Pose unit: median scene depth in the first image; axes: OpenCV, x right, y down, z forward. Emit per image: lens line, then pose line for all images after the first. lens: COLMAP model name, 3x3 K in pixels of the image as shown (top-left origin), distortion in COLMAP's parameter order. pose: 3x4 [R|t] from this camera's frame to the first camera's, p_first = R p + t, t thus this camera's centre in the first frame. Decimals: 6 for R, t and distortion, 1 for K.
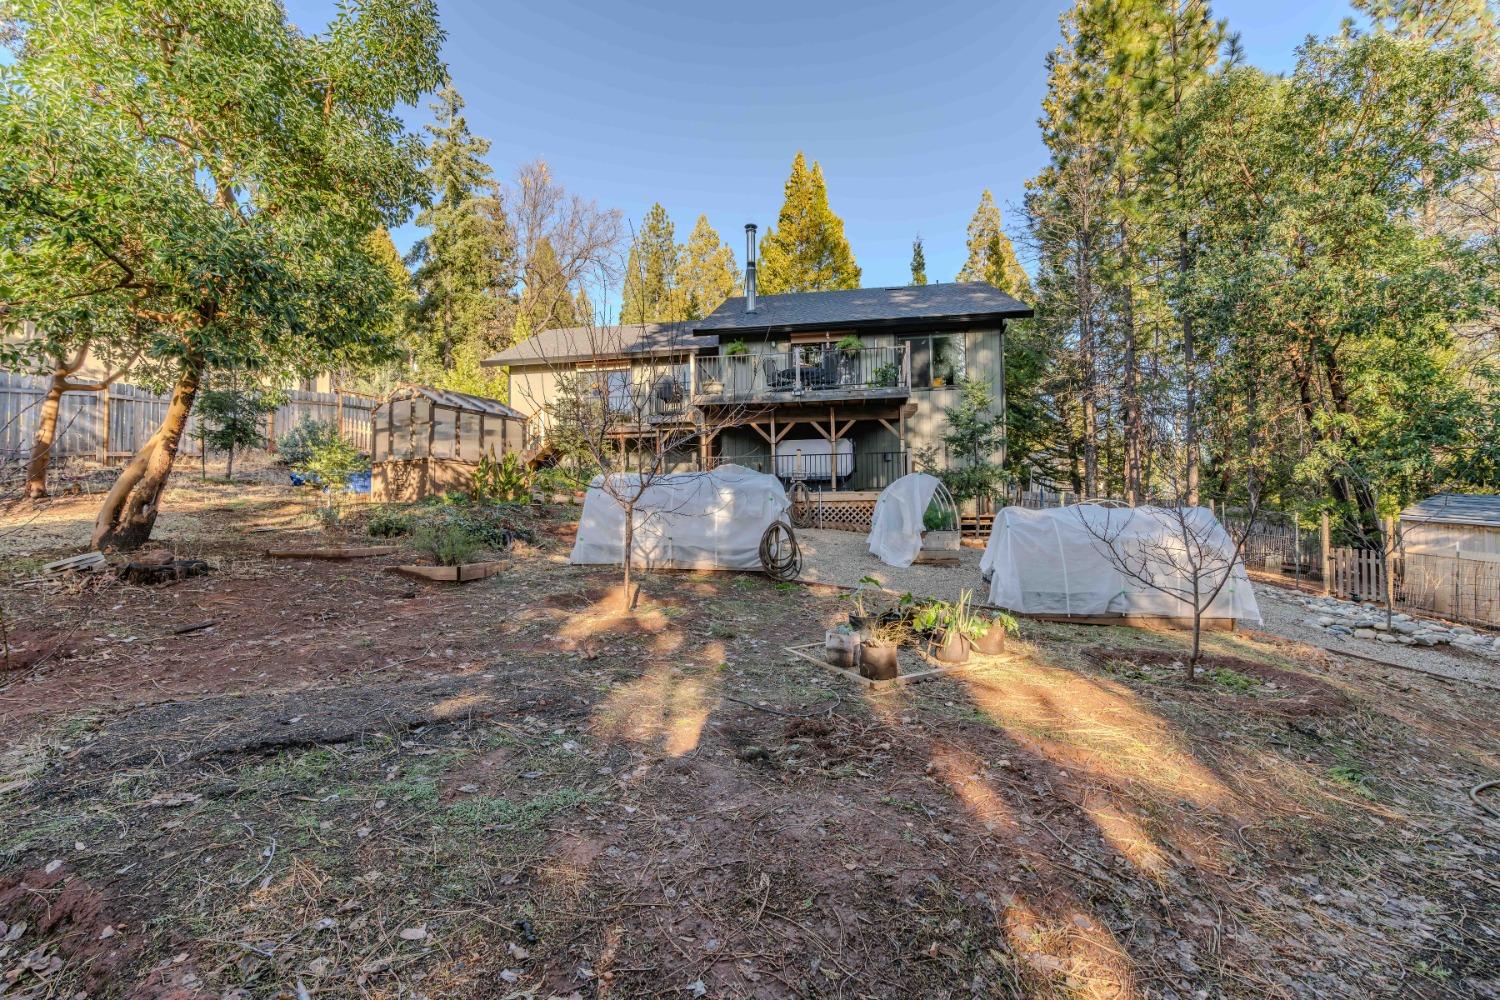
lens RADIAL K [[694.8, 0, 754.7], [0, 694.8, 514.0], [0, 0, 1]] dist [-0.008634, 0.003464]
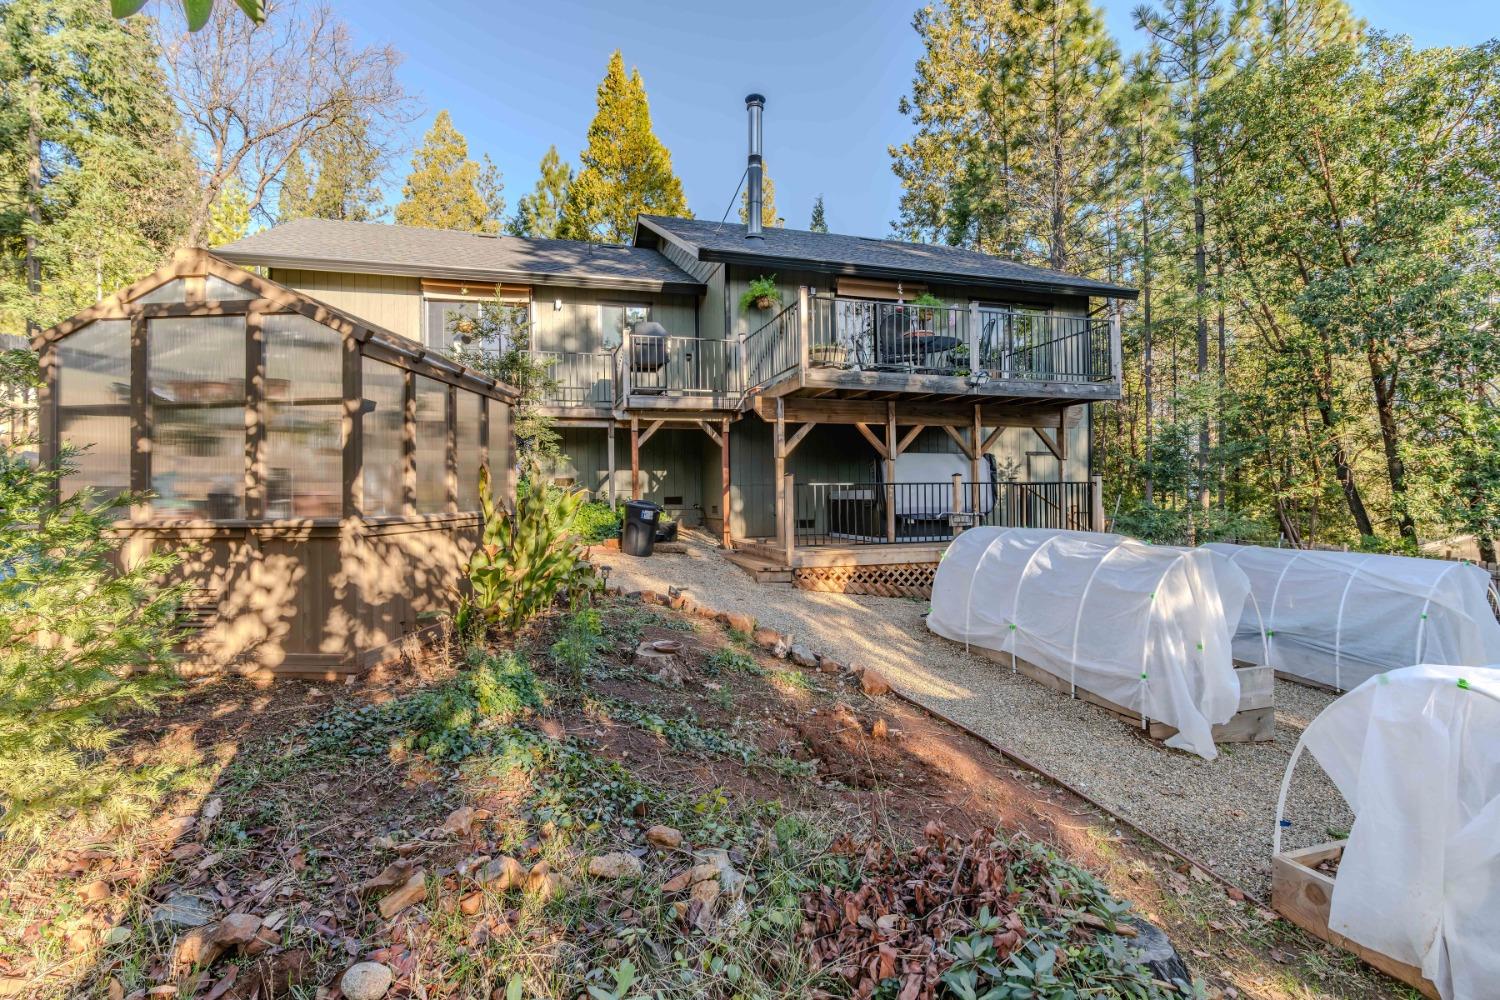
lens RADIAL K [[694.8, 0, 739.7], [0, 694.8, 504.7], [0, 0, 1]] dist [-0.008634, 0.003464]
pose [[0.902492, -0.003323, 0.430694, -0.348416], [-0.009342, 0.999584, 0.027288, -0.077265], [-0.430605, -0.028650, 0.902085, 0.519093]]
